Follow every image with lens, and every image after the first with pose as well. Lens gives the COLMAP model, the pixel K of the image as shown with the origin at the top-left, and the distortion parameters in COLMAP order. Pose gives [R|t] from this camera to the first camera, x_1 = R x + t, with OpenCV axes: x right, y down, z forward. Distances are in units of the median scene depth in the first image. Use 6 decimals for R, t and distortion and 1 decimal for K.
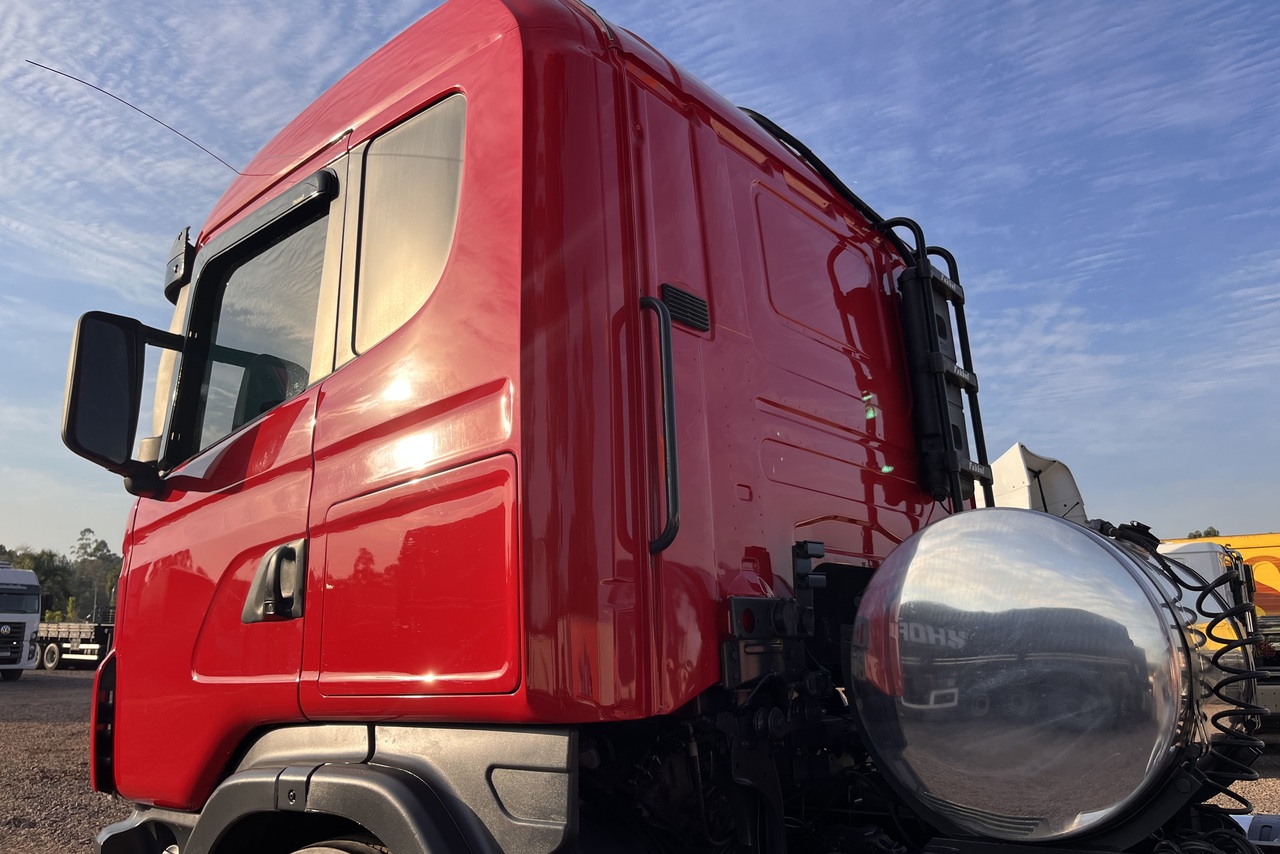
lens RADIAL K [[986.9, 0, 646.8], [0, 986.9, 422.9], [0, 0, 1]] dist [0.032603, -0.030964]
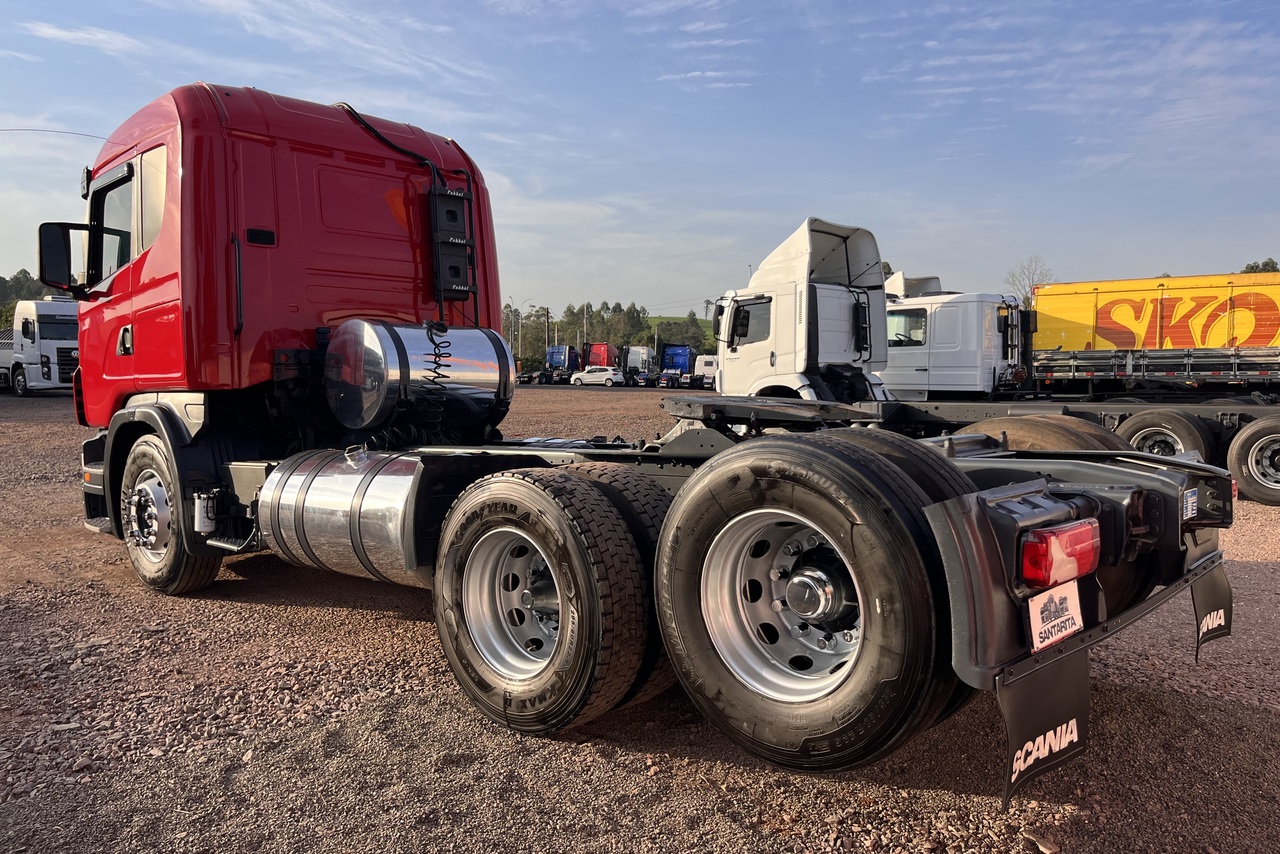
lens RADIAL K [[986.9, 0, 636.6], [0, 986.9, 433.8], [0, 0, 1]] dist [0.032603, -0.030964]
pose [[0.998517, 0.011200, -0.053274, 0.990304], [0.004017, 0.960784, 0.277270, -0.287626], [0.054290, -0.277073, 0.959314, -1.330483]]
